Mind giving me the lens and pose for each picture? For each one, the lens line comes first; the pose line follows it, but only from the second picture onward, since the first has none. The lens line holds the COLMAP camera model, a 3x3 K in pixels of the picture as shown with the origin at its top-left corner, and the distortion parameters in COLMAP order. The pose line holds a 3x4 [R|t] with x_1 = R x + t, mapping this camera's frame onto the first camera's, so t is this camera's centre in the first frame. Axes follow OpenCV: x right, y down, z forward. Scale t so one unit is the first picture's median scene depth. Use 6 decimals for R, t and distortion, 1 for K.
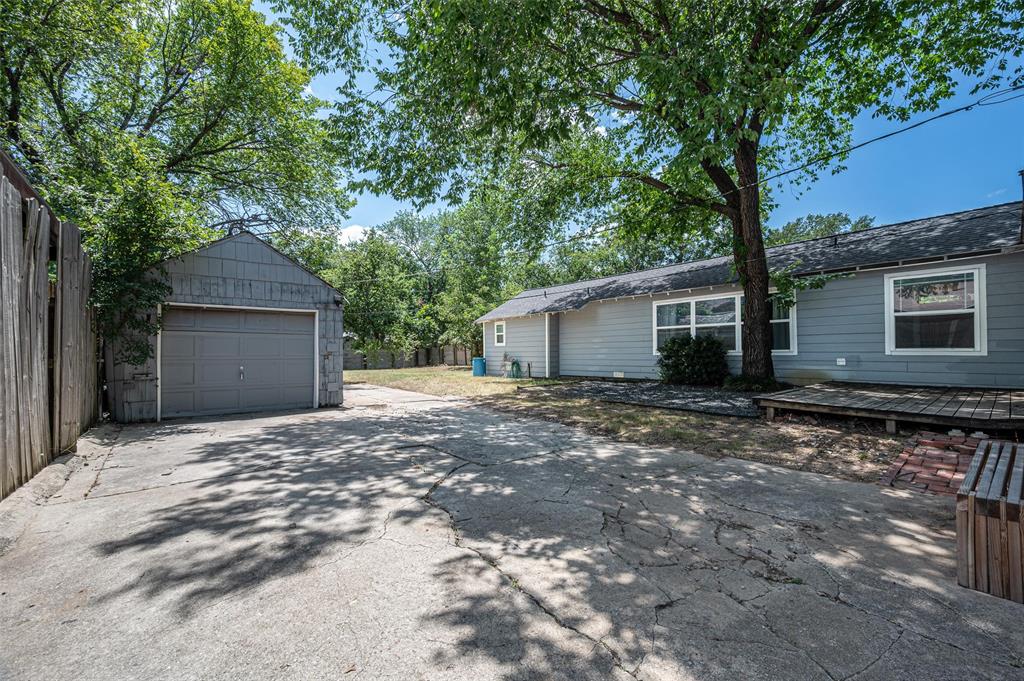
lens RADIAL K [[409.8, 0, 513.4], [0, 409.8, 345.5], [0, 0, 1]] dist [0.000772, 0.000091]
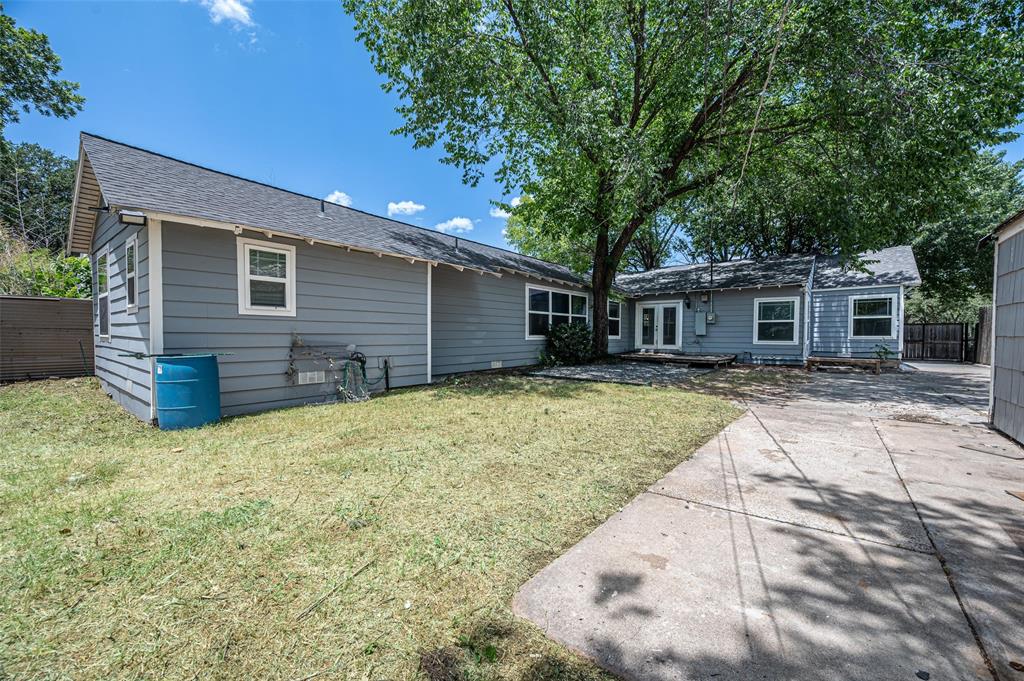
lens RADIAL K [[409.8, 0, 513.4], [0, 409.8, 345.5], [0, 0, 1]] dist [0.000772, 0.000091]
pose [[-0.239065, -0.030854, 0.970513, -0.547696], [-0.036126, 0.999086, 0.022863, 0.014394], [-0.970331, -0.029595, -0.239961, 1.210008]]
